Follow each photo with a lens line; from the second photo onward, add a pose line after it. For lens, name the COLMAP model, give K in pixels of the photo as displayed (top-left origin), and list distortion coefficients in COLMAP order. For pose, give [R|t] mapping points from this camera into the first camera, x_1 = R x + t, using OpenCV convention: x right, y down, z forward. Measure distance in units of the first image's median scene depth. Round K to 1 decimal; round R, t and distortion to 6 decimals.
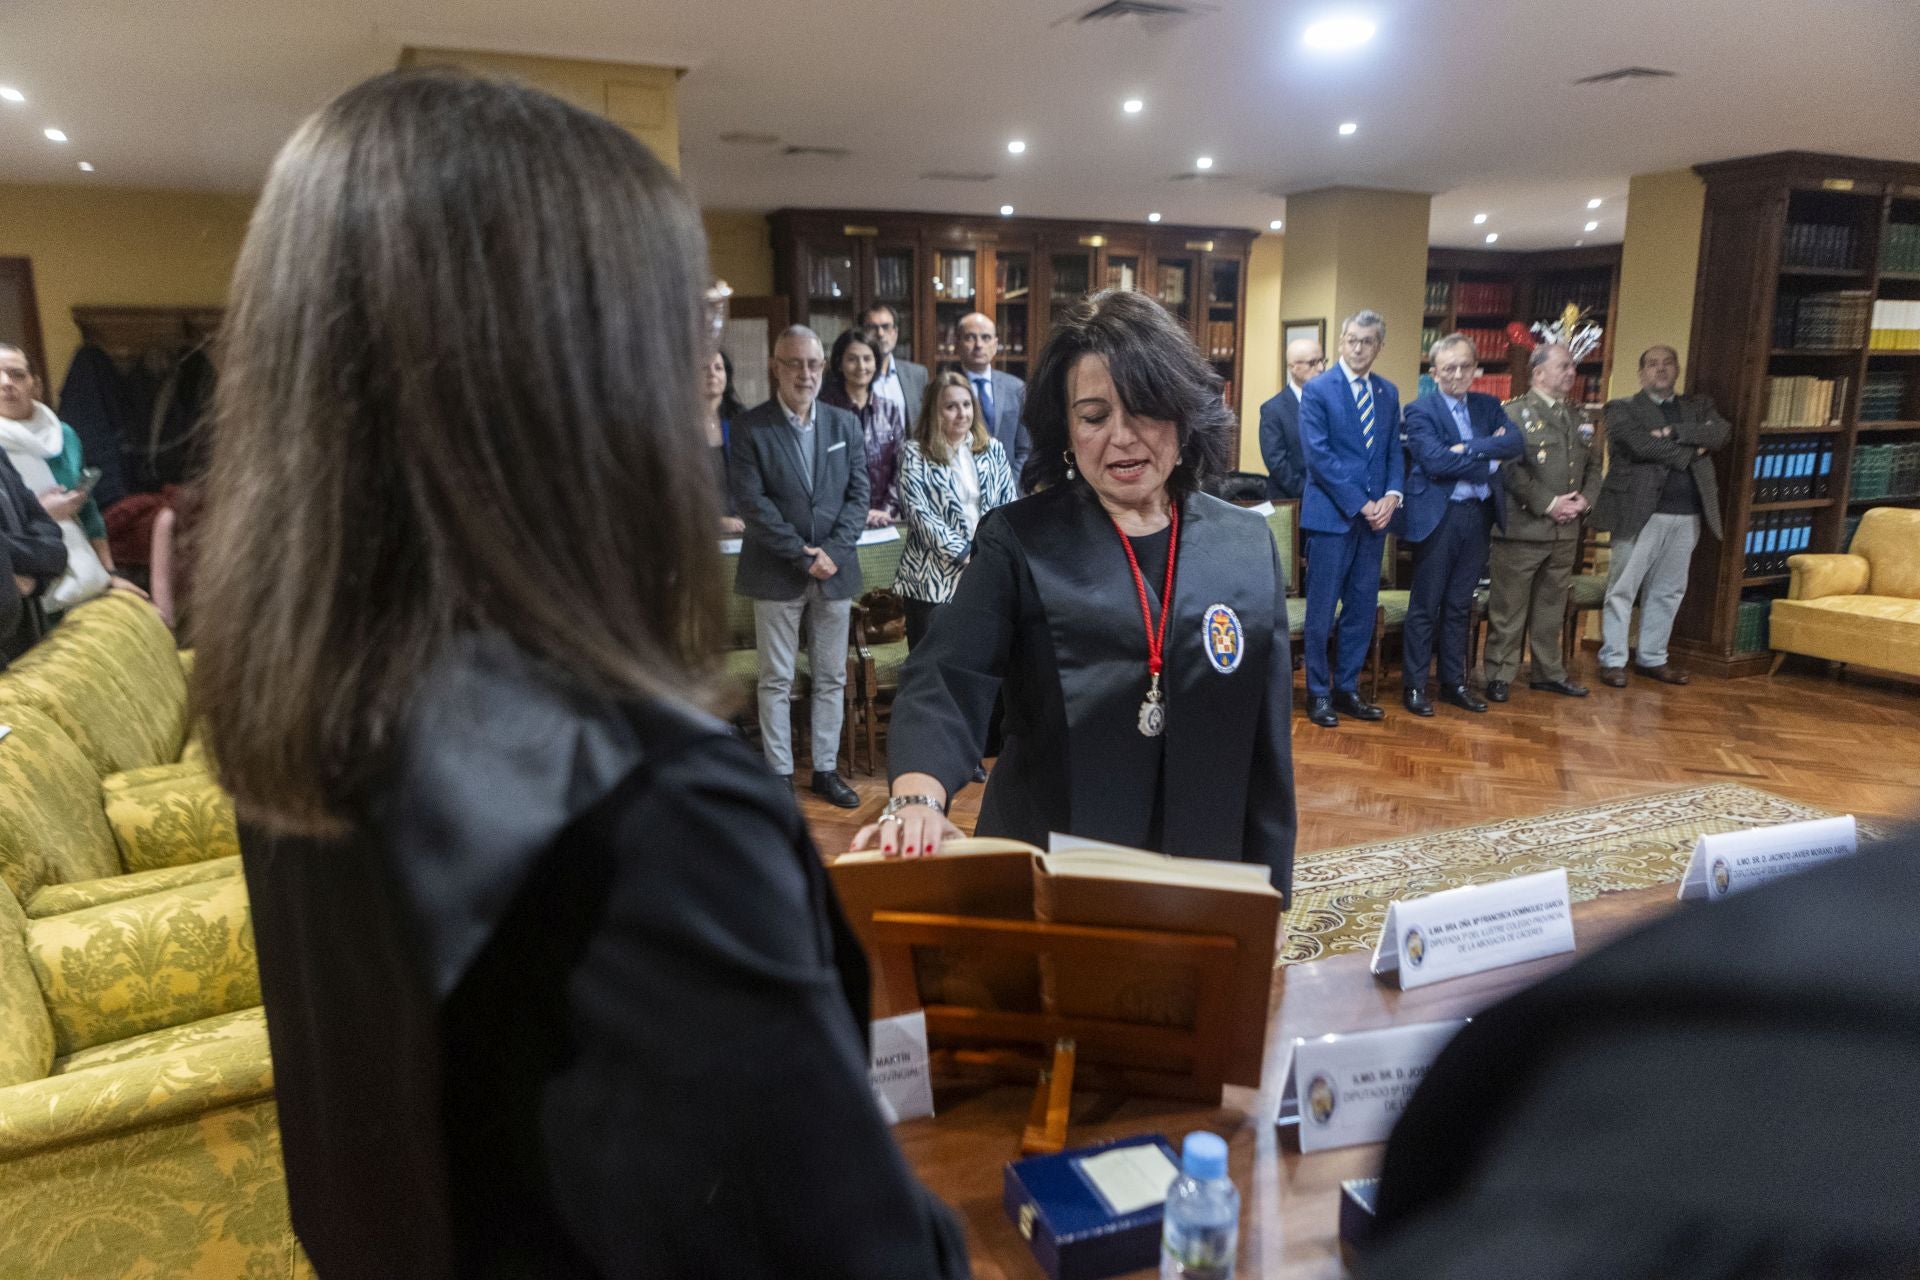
lens RADIAL K [[1310.6, 0, 931.5], [0, 1310.6, 633.1], [0, 0, 1]] dist [-0.032948, 0.028075]
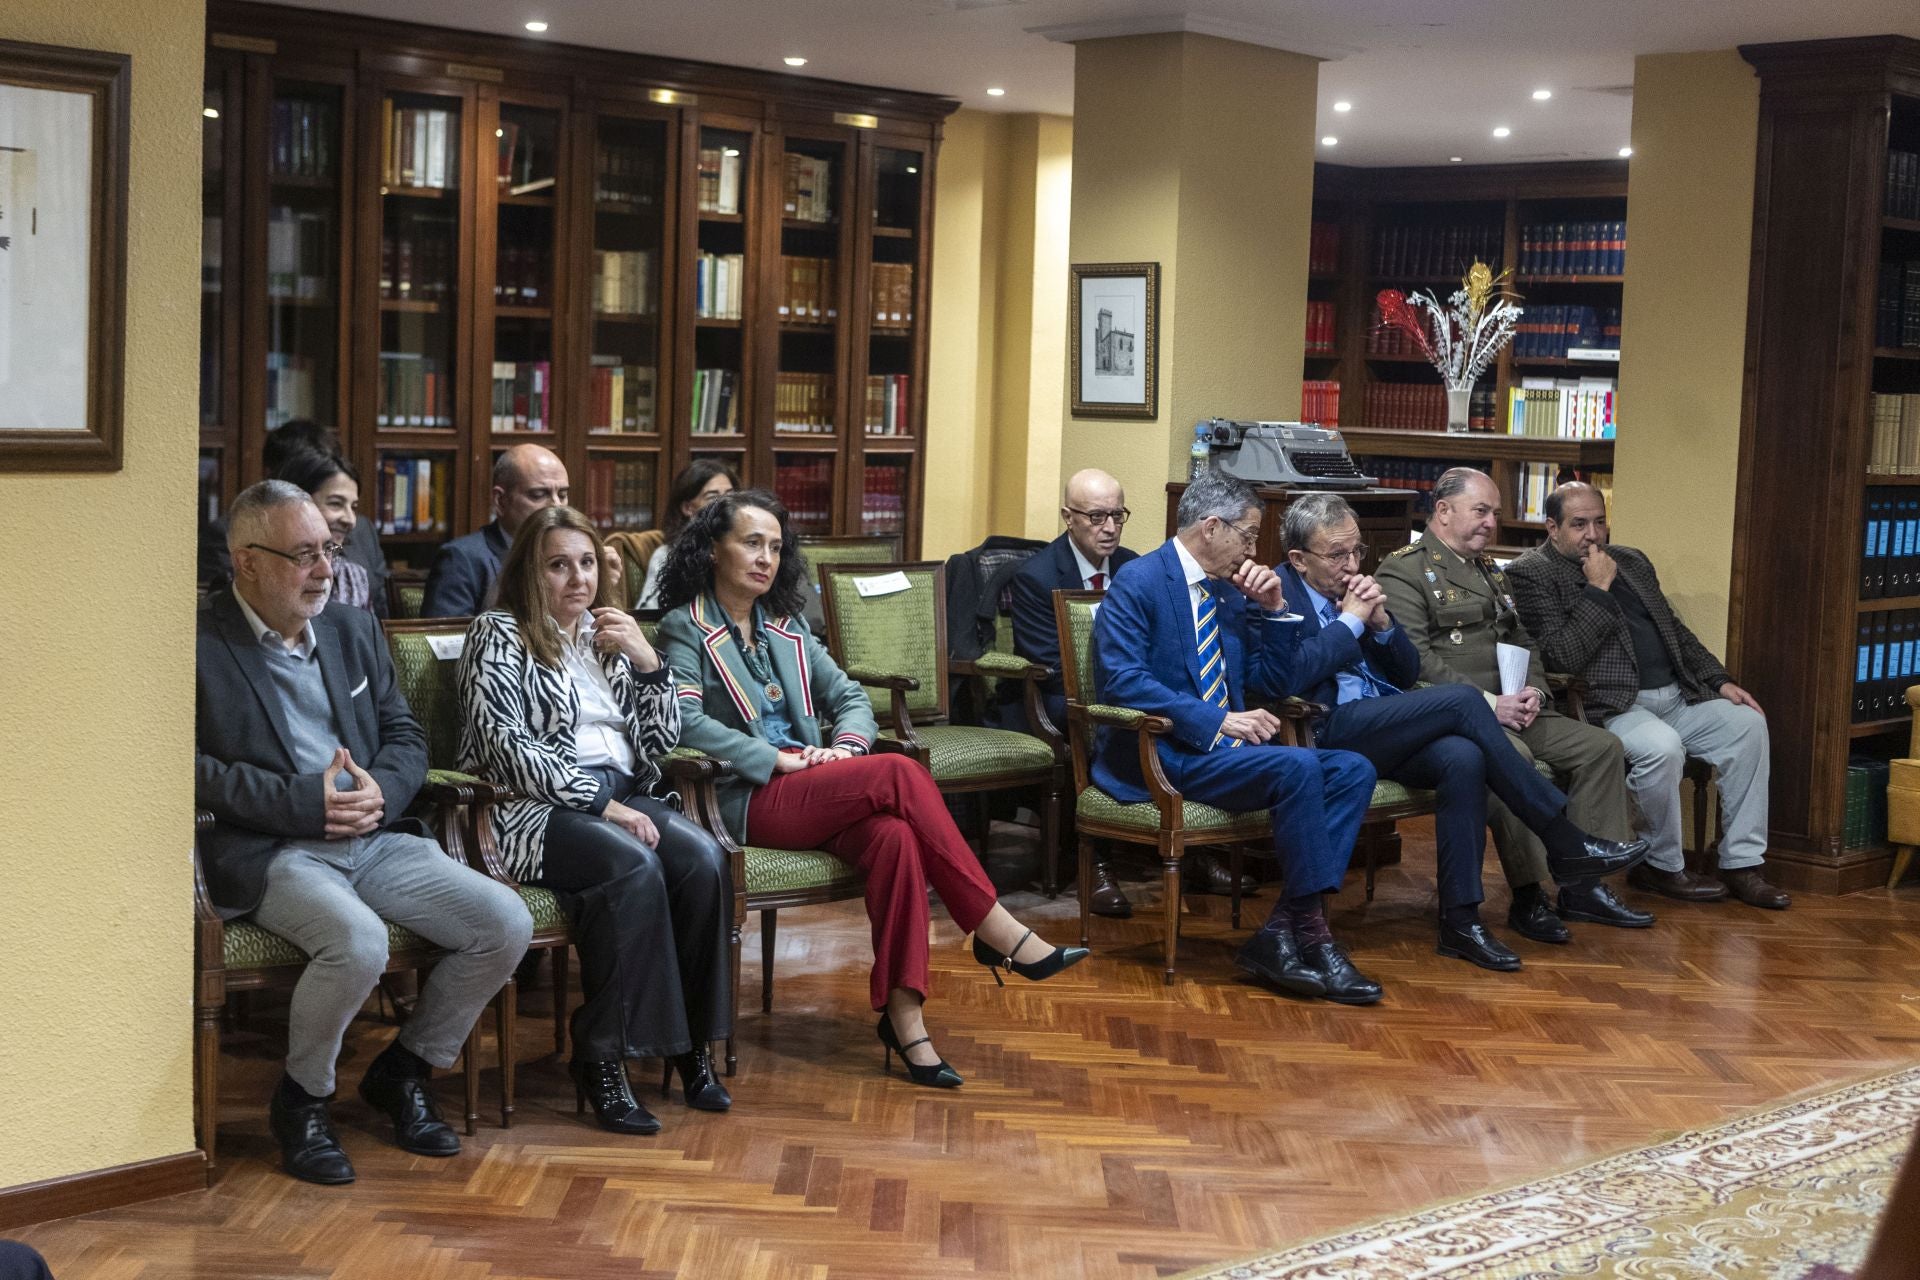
lens RADIAL K [[2629.7, 0, 944.8], [0, 2629.7, 599.7], [0, 0, 1]] dist [-0.003812, 0.000000]
pose [[0.942440, 0.009447, 0.334242, -0.206025], [0.026206, 0.994439, -0.101999, 0.015929], [-0.333347, 0.104887, 0.936952, 0.000164]]
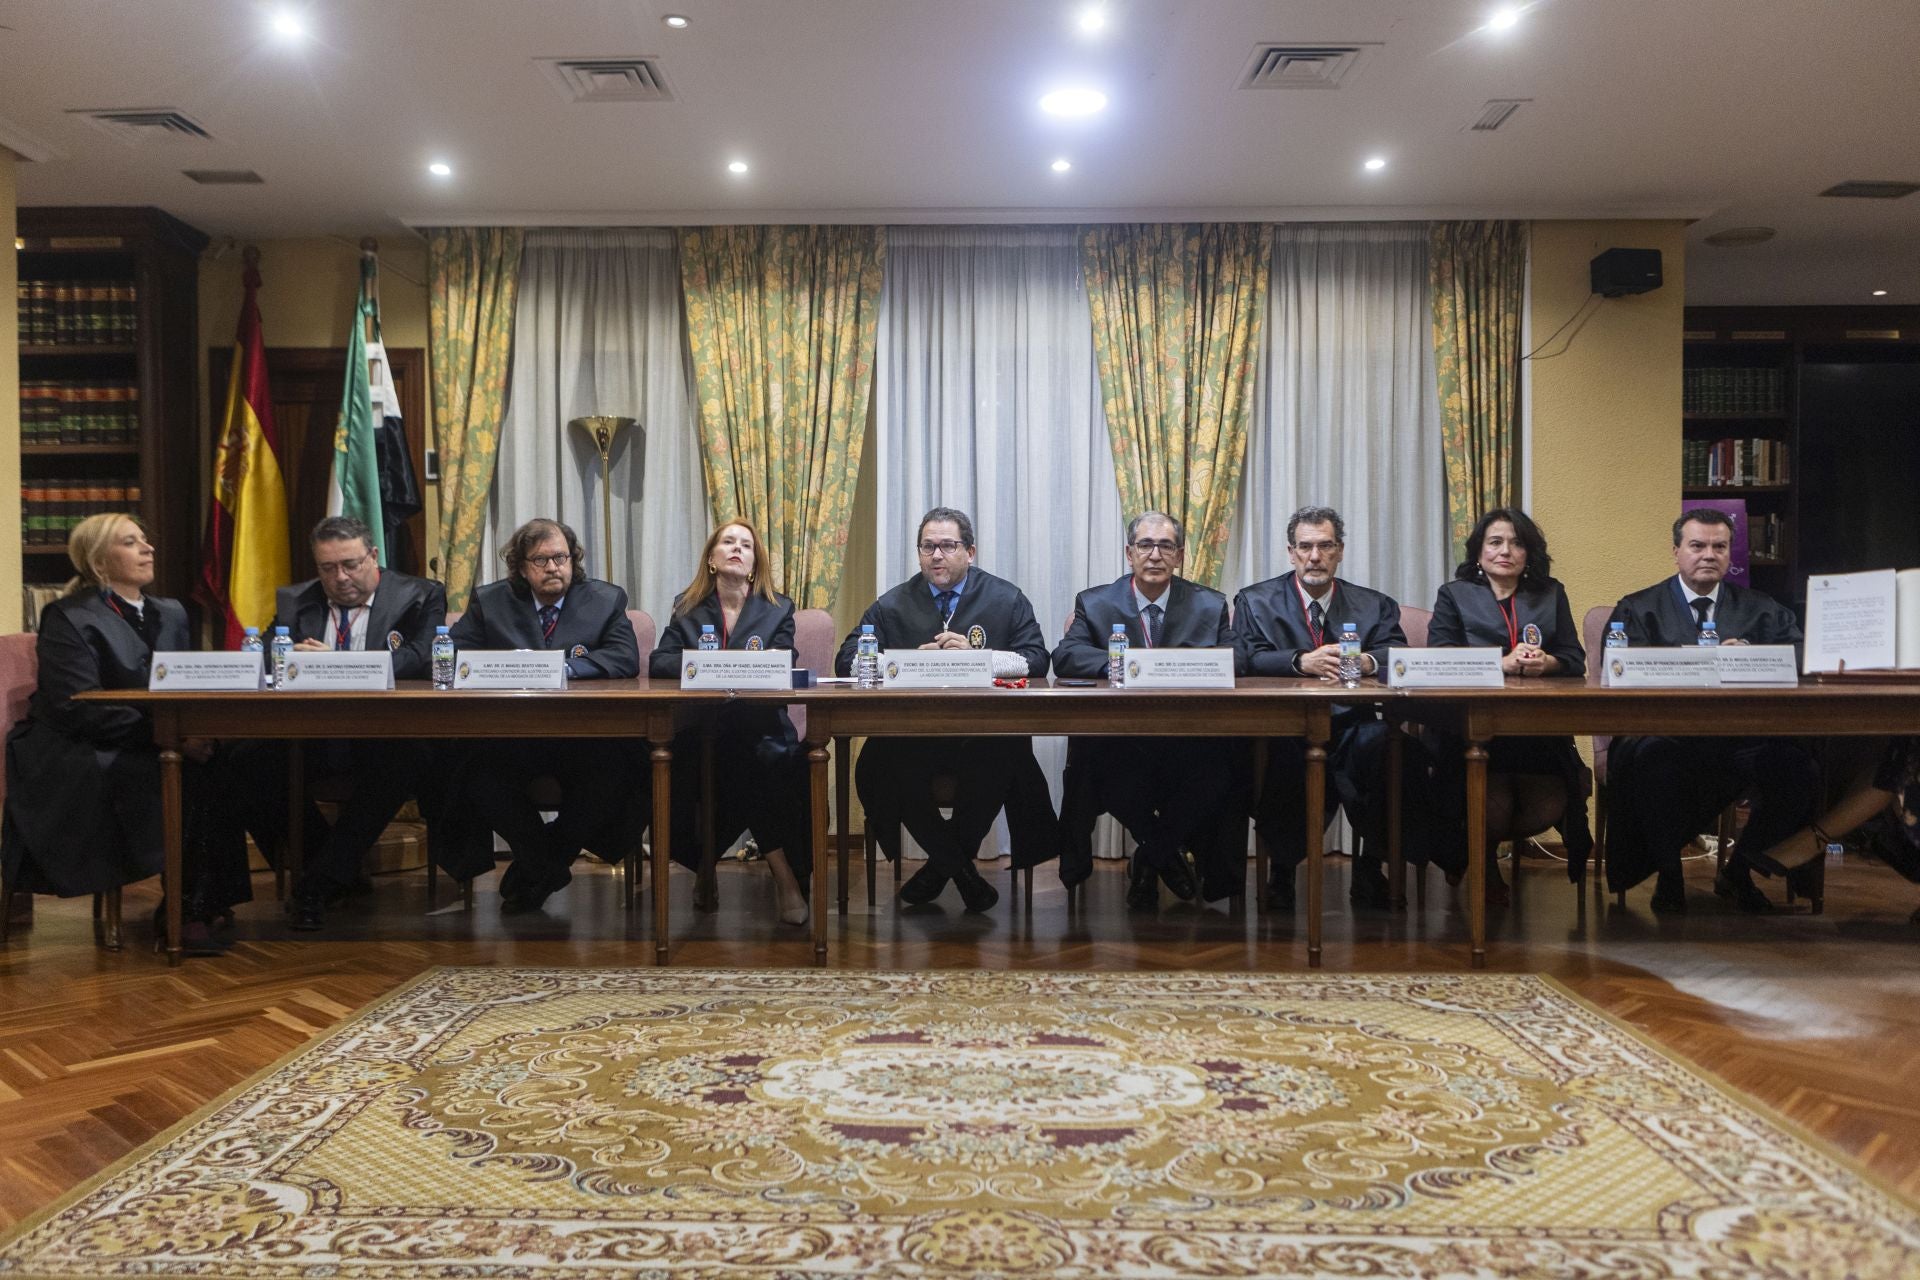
lens RADIAL K [[1454.0, 0, 931.8], [0, 1454.0, 632.0], [0, 0, 1]] dist [0.015585, -0.008304]
pose [[-0.909589, -0.000009, 0.415509, 0.159304], [0.083103, 0.979791, 0.181943, -0.108444], [-0.407114, 0.200024, -0.891206, 1.091313]]
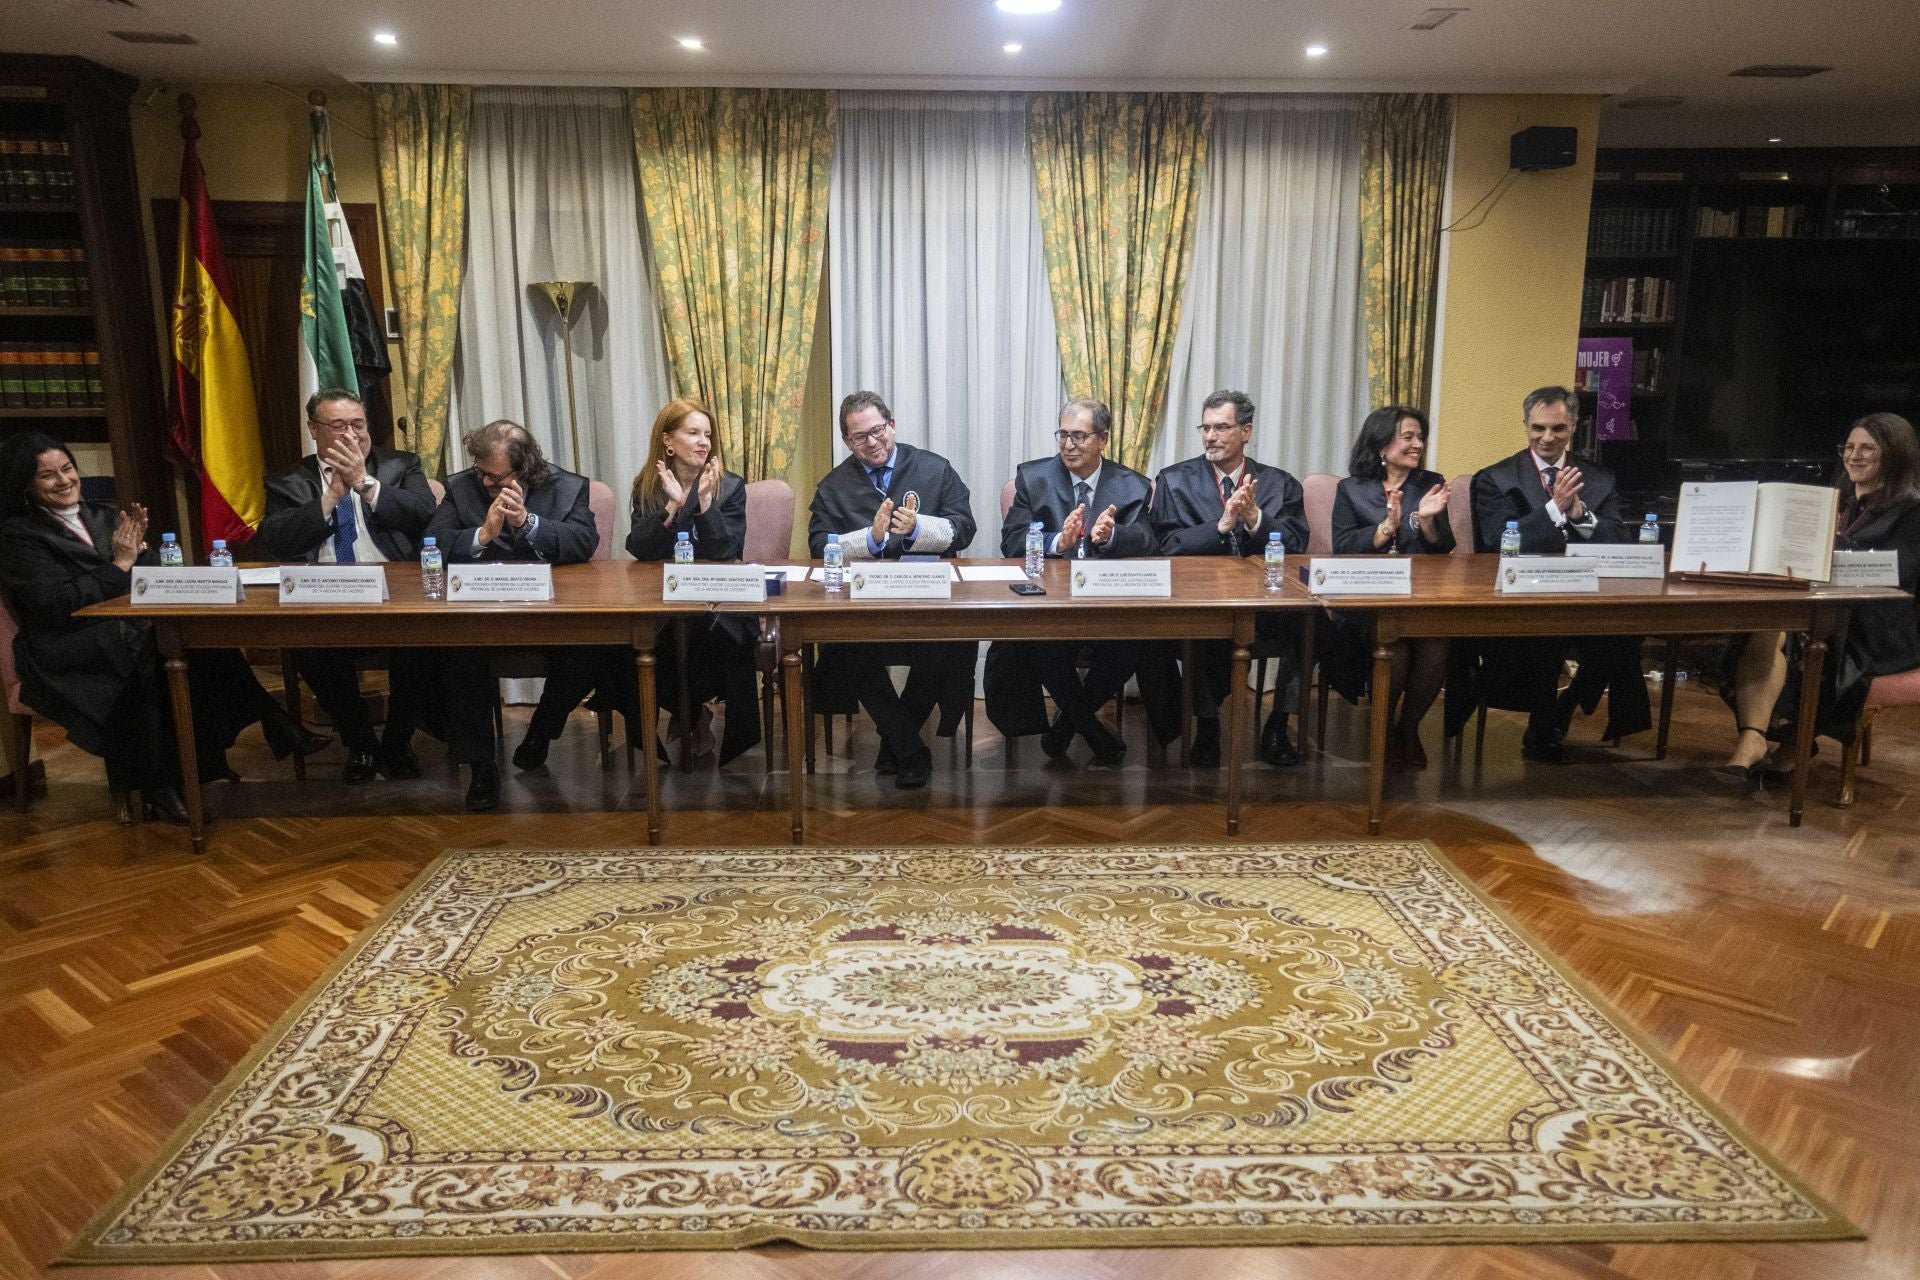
lens RADIAL K [[1383.3, 0, 956.3], [0, 1383.3, 623.1], [0, 0, 1]] dist [-0.002294, 0.031089]
pose [[-0.935355, -0.066621, 0.347380, 0.168424], [0.069006, 0.928861, 0.363944, -0.207003], [-0.346913, 0.364388, -0.864218, 1.093152]]
